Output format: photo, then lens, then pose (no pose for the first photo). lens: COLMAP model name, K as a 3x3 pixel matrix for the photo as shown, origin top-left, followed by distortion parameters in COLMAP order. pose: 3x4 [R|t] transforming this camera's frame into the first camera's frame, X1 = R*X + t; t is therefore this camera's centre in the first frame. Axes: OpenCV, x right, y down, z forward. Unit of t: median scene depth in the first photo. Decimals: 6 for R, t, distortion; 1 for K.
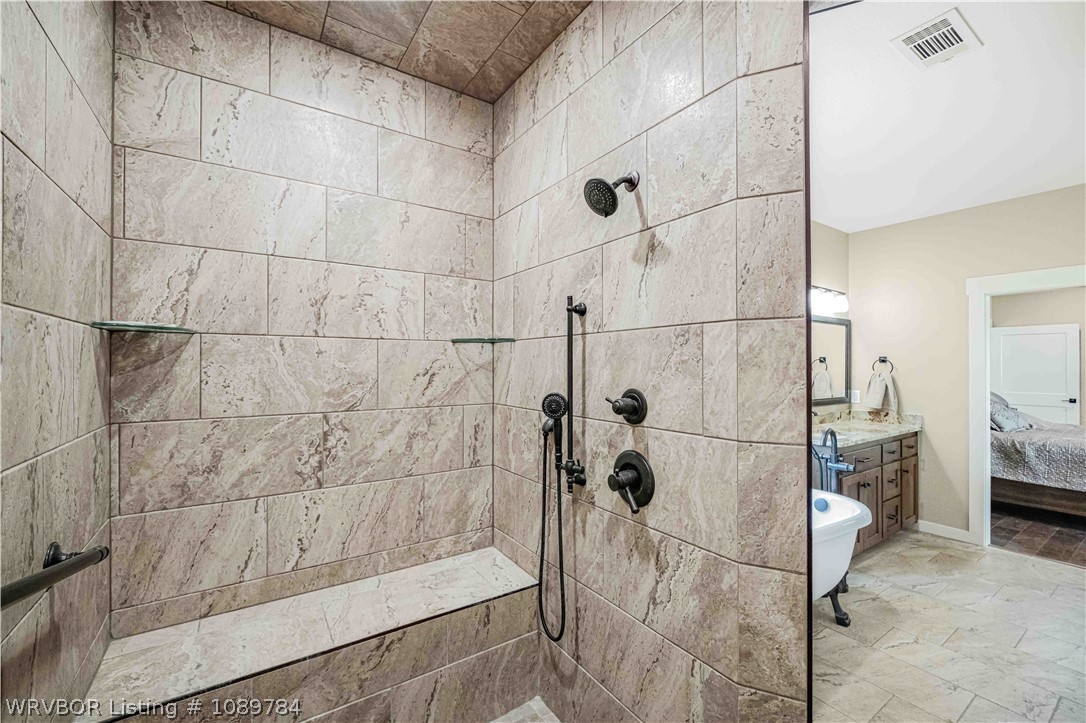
lens RADIAL K [[443.2, 0, 543.1], [0, 443.2, 364.8], [0, 0, 1]] dist [-0.004360, 0.000574]
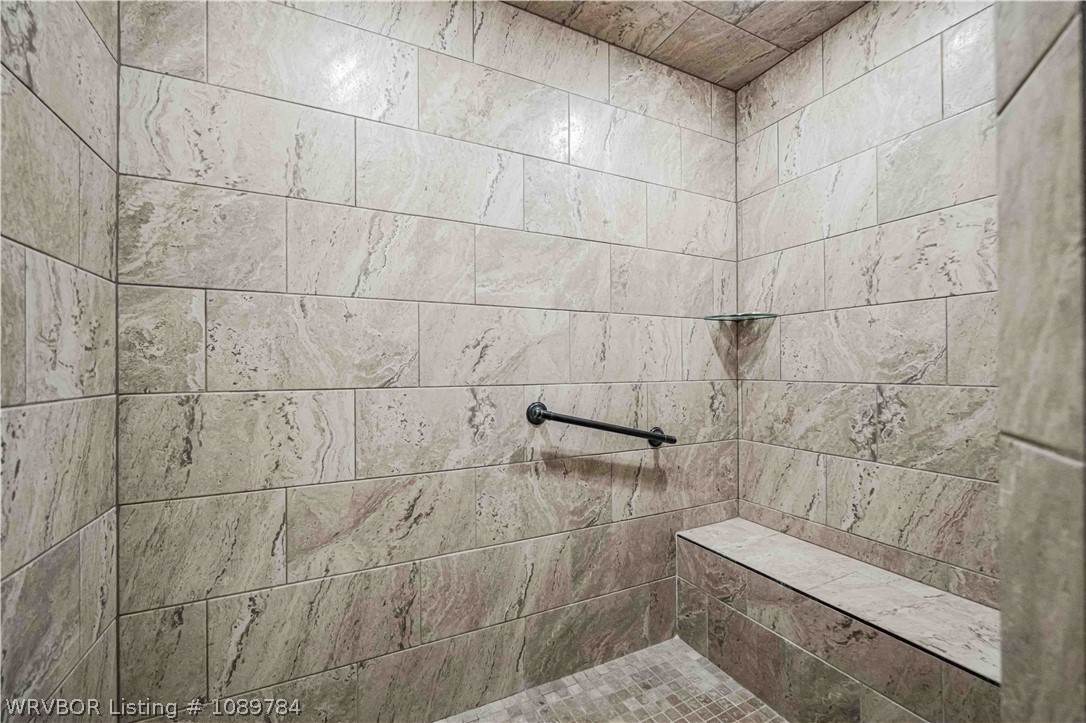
lens RADIAL K [[443.2, 0, 549.8], [0, 443.2, 365.6], [0, 0, 1]] dist [-0.004360, 0.000574]
pose [[-0.107432, -0.005096, -0.994199, 0.564050], [0.008537, 0.999945, -0.006048, 0.073370], [0.994176, -0.009137, -0.107382, 0.422872]]
